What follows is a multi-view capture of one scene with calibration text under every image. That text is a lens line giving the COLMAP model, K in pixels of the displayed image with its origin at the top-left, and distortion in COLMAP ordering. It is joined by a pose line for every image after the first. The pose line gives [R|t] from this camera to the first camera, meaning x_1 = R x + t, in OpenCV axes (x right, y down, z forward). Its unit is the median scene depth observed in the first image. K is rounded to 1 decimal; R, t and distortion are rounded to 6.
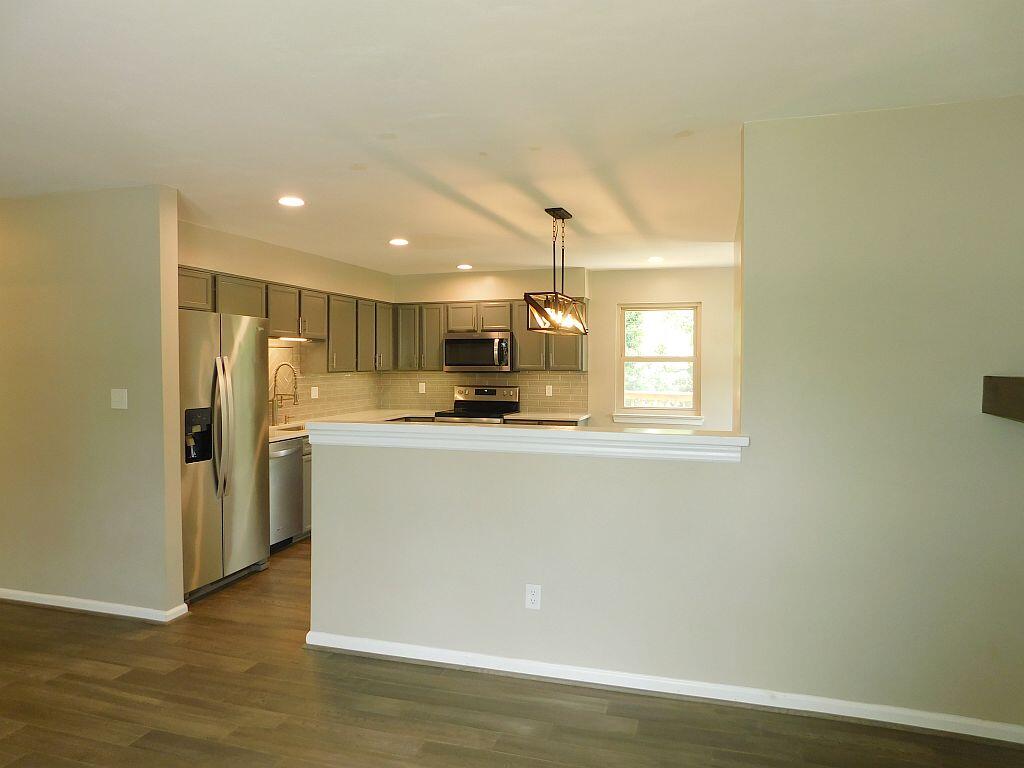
lens RADIAL K [[677.6, 0, 512.0], [0, 677.6, 384.0], [0, 0, 1]] dist [-0.063495, 0.035688]
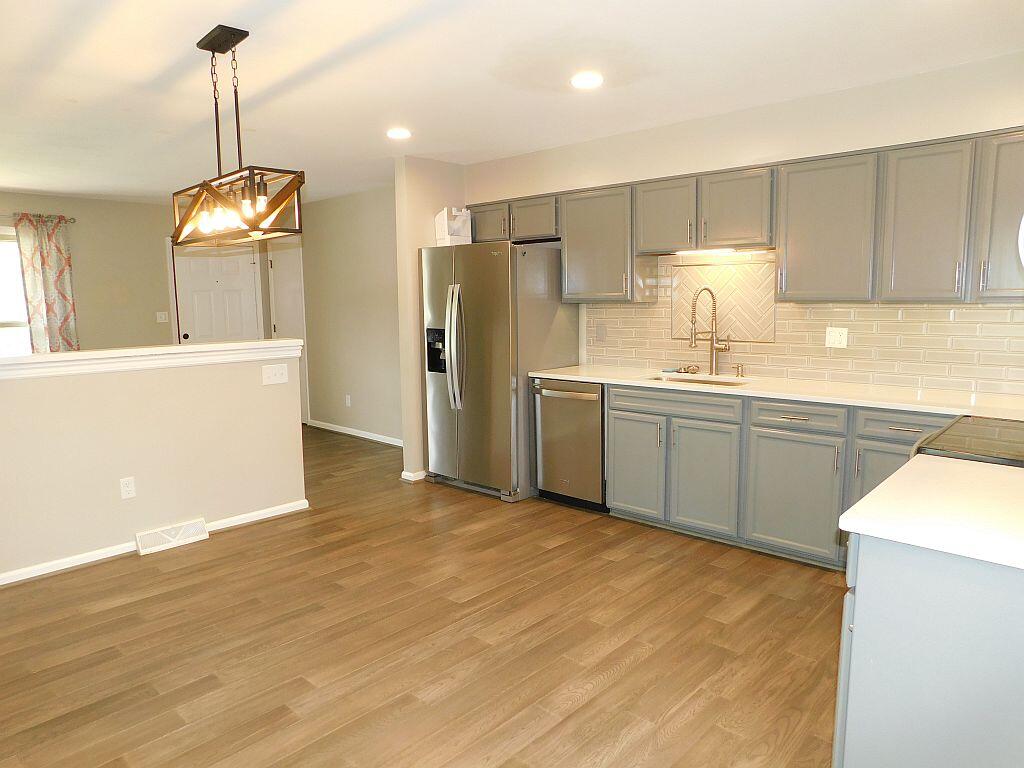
lens RADIAL K [[677.6, 0, 512.0], [0, 677.6, 384.0], [0, 0, 1]] dist [-0.063495, 0.035688]
pose [[-0.435130, 0.120631, -0.892250, 0.323153], [-0.019194, 0.989516, 0.143141, -0.023932], [0.900163, 0.079411, -0.428253, 0.930368]]
